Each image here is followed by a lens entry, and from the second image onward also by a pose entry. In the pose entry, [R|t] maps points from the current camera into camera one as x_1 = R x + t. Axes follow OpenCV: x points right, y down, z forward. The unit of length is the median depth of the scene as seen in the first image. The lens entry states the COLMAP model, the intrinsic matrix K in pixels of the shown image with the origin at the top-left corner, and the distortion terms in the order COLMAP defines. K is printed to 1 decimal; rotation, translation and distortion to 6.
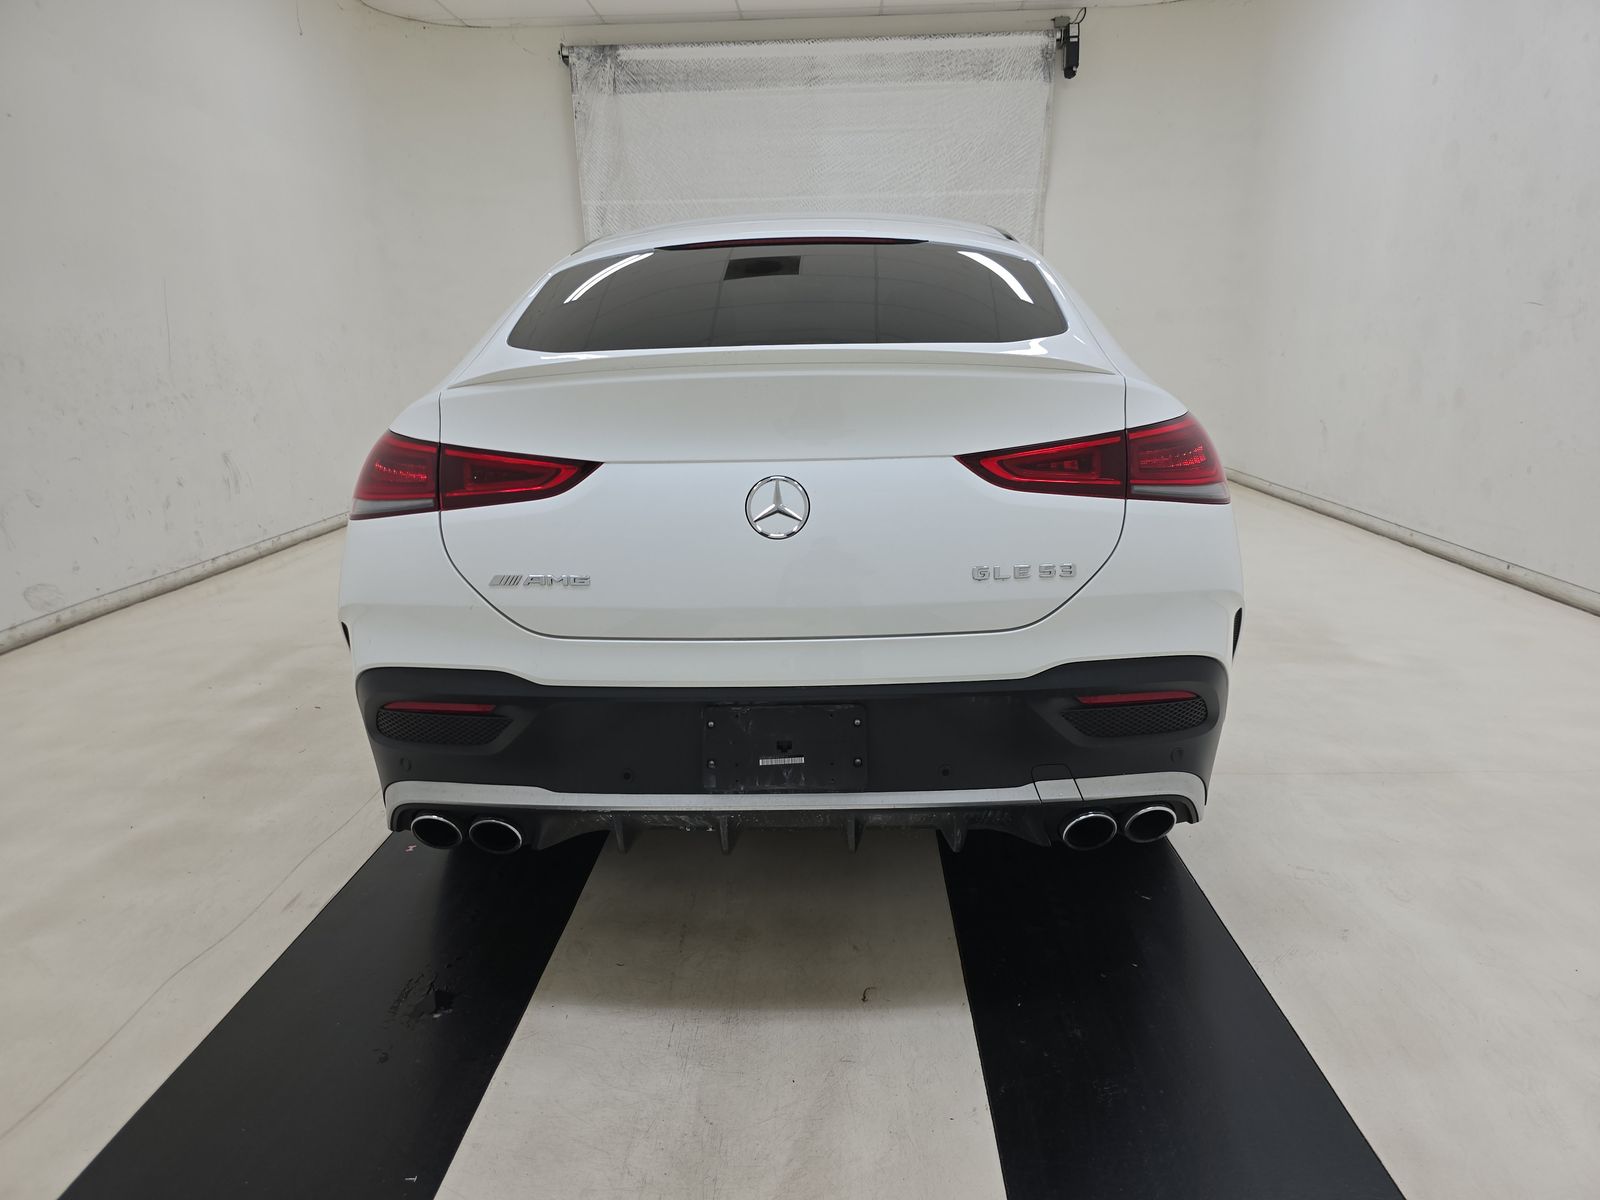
lens RADIAL K [[1013.1, 0, 800.8], [0, 1013.1, 589.7], [0, 0, 1]] dist [0.026842, -0.031293]
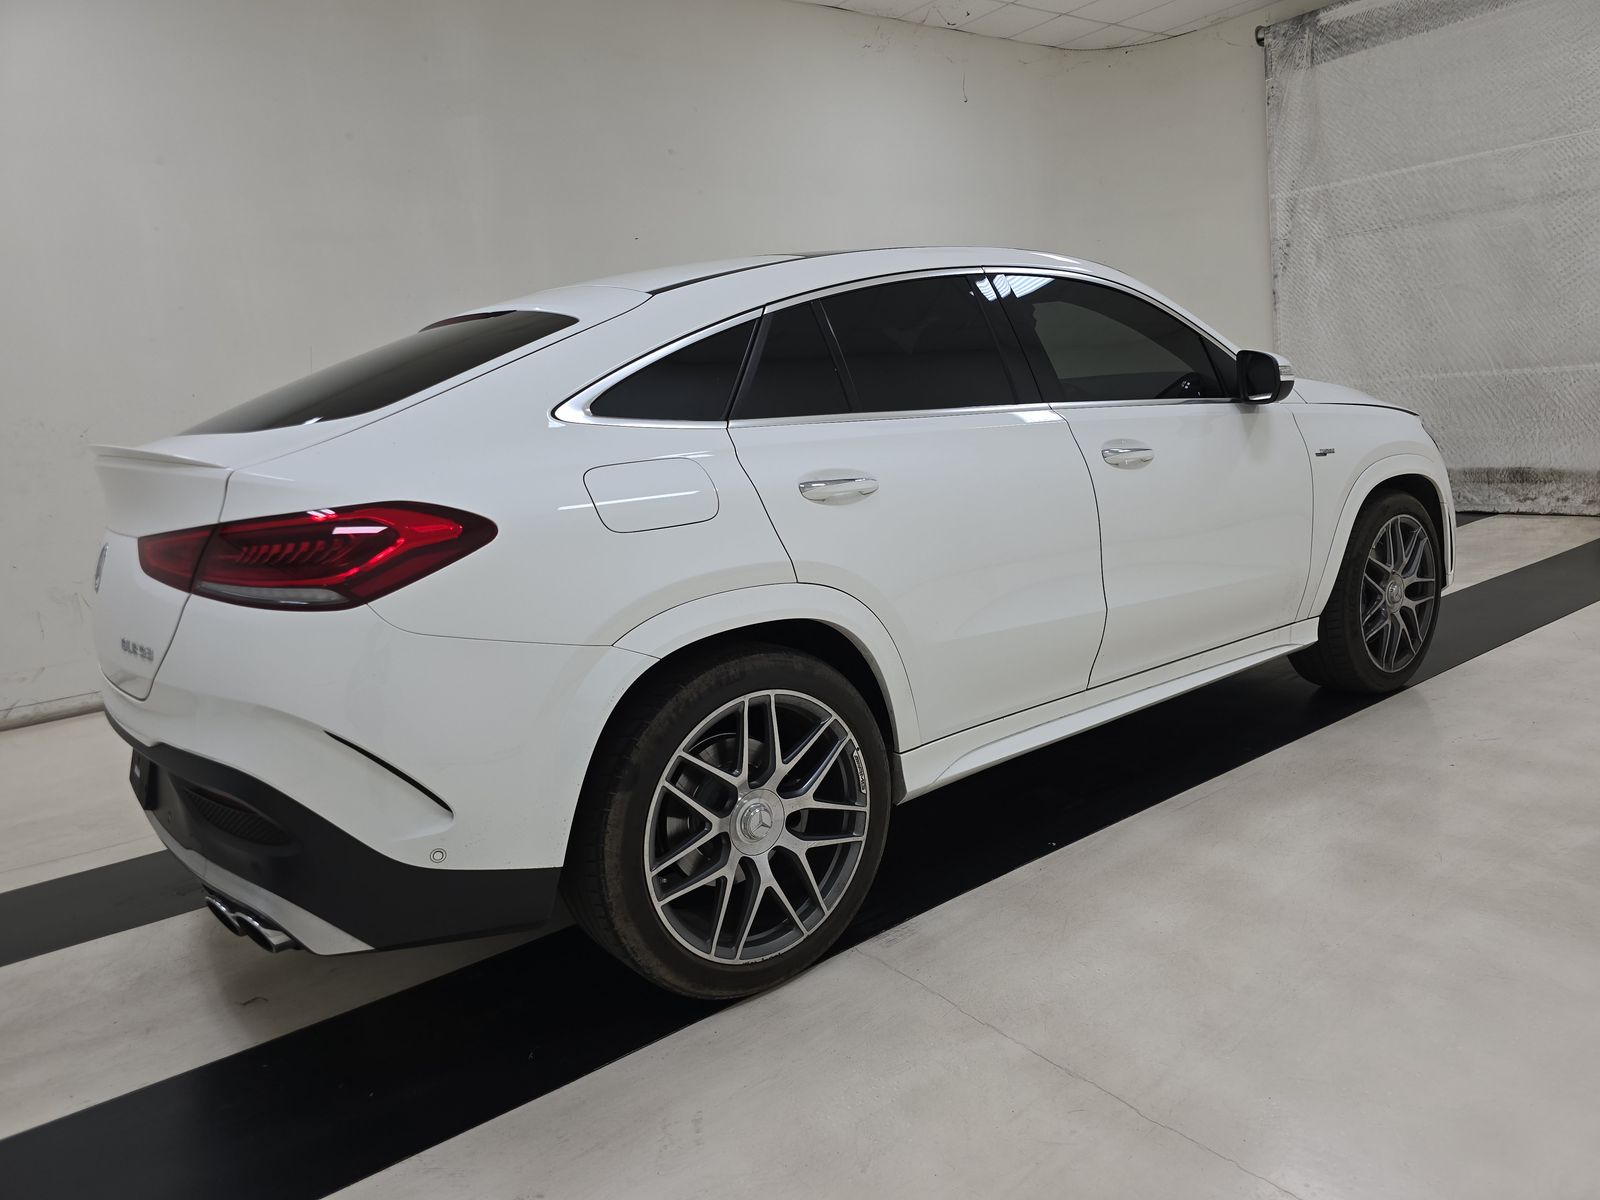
lens RADIAL K [[1013.1, 0, 800.8], [0, 1013.1, 589.7], [0, 0, 1]] dist [0.026842, -0.031293]
pose [[0.655472, 0.106669, -0.747649, 0.232425], [-0.112095, 0.992751, 0.043364, -0.032404], [0.746855, 0.055383, 0.662677, 0.124252]]
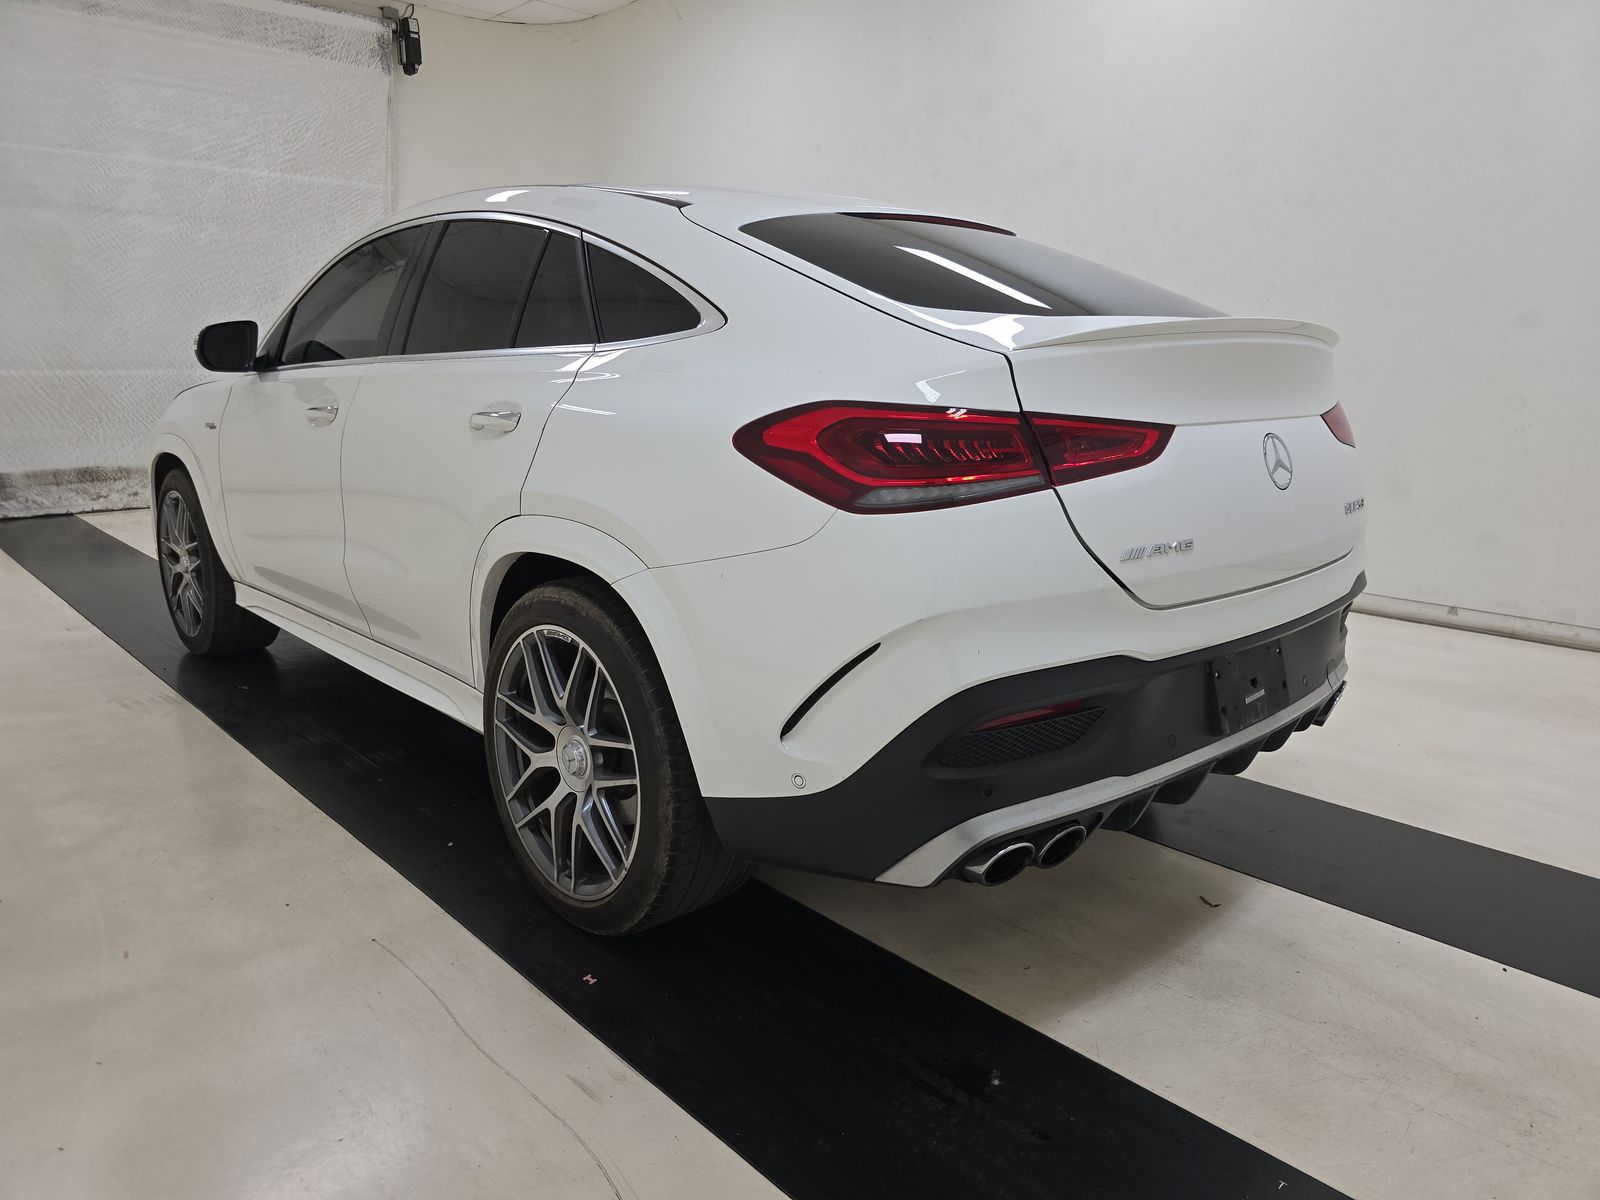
lens RADIAL K [[1013.1, 0, 800.8], [0, 1013.1, 589.7], [0, 0, 1]] dist [0.026842, -0.031293]
pose [[0.719540, -0.125275, 0.683058, -0.182269], [0.137531, 0.989819, 0.036660, -0.008421], [-0.680696, 0.067563, 0.729444, 0.084257]]
